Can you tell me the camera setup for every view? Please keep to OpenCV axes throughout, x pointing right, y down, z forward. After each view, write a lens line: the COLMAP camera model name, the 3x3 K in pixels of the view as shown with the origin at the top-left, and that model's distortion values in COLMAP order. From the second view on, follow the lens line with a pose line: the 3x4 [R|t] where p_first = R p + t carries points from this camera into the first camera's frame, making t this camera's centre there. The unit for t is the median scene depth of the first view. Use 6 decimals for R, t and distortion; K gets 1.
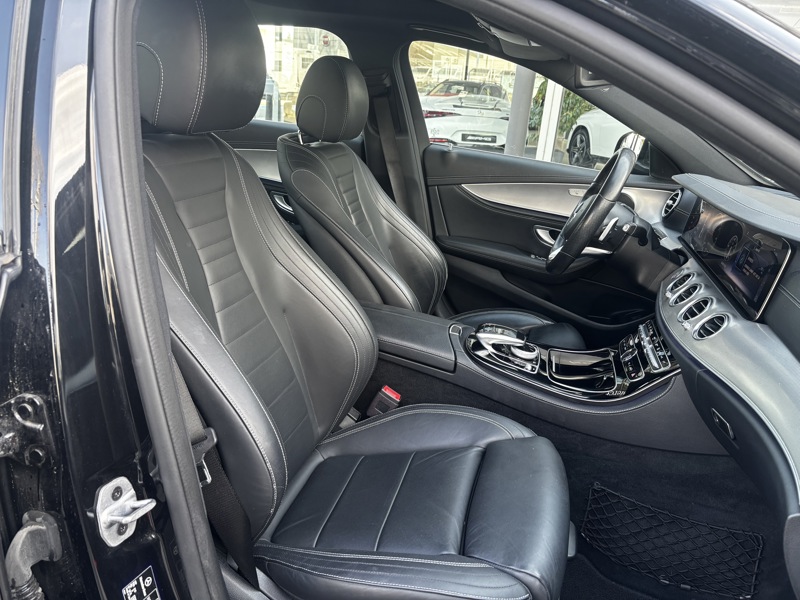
lens RADIAL K [[595.0, 0, 400.0], [0, 595.0, 300.0], [0, 0, 1]] dist [0.014338, 0.009408]
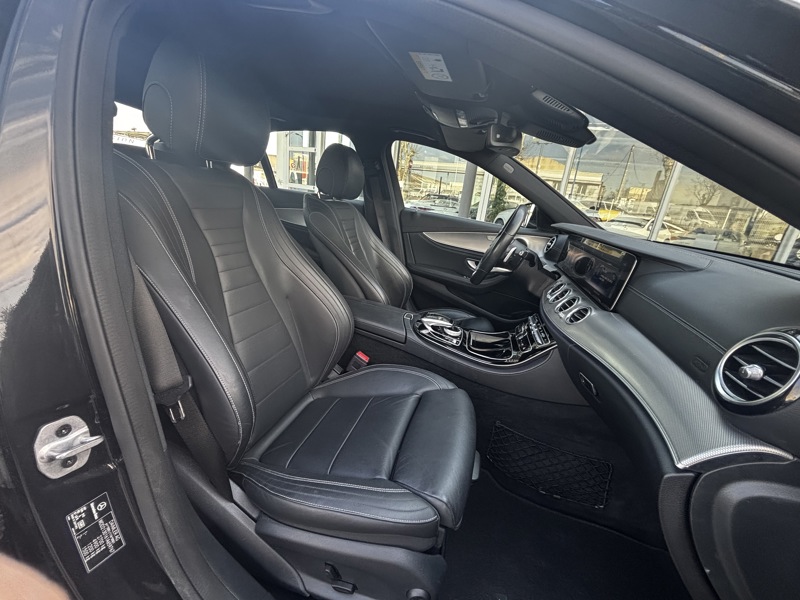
lens RADIAL K [[318.7, 0, 400.0], [0, 318.7, 300.0], [0, 0, 1]] dist [-0.001220, -0.000252]
pose [[0.999526, 0.030460, -0.004386, 0.080812], [-0.030583, 0.999036, -0.031482, 0.038445], [0.003423, 0.031601, 0.999495, 0.200292]]
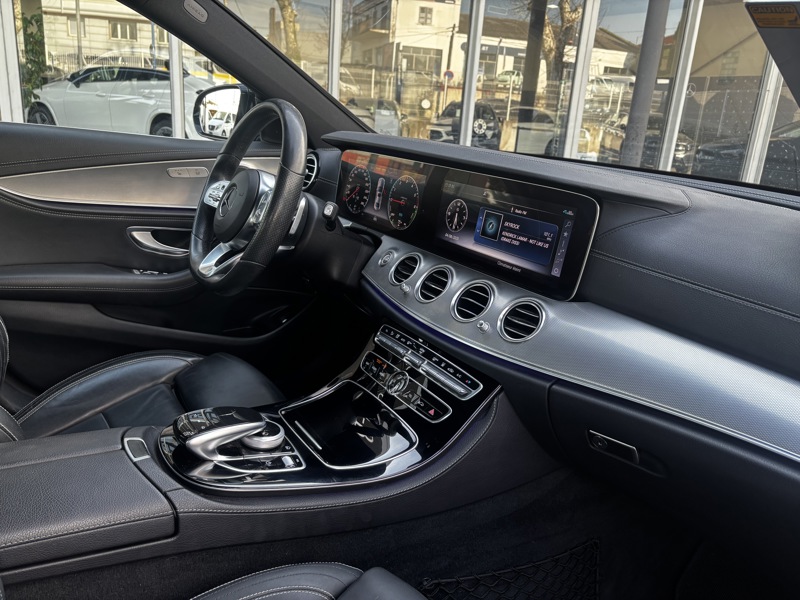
lens RADIAL K [[612.4, 0, 399.6], [0, 612.4, 280.6], [0, 0, 1]] dist [-0.003304, -0.004614]
pose [[0.683313, -0.232868, 0.691994, -0.095760], [0.232526, 0.967832, 0.096084, -0.099511], [-0.692109, 0.095252, 0.715481, 0.473096]]
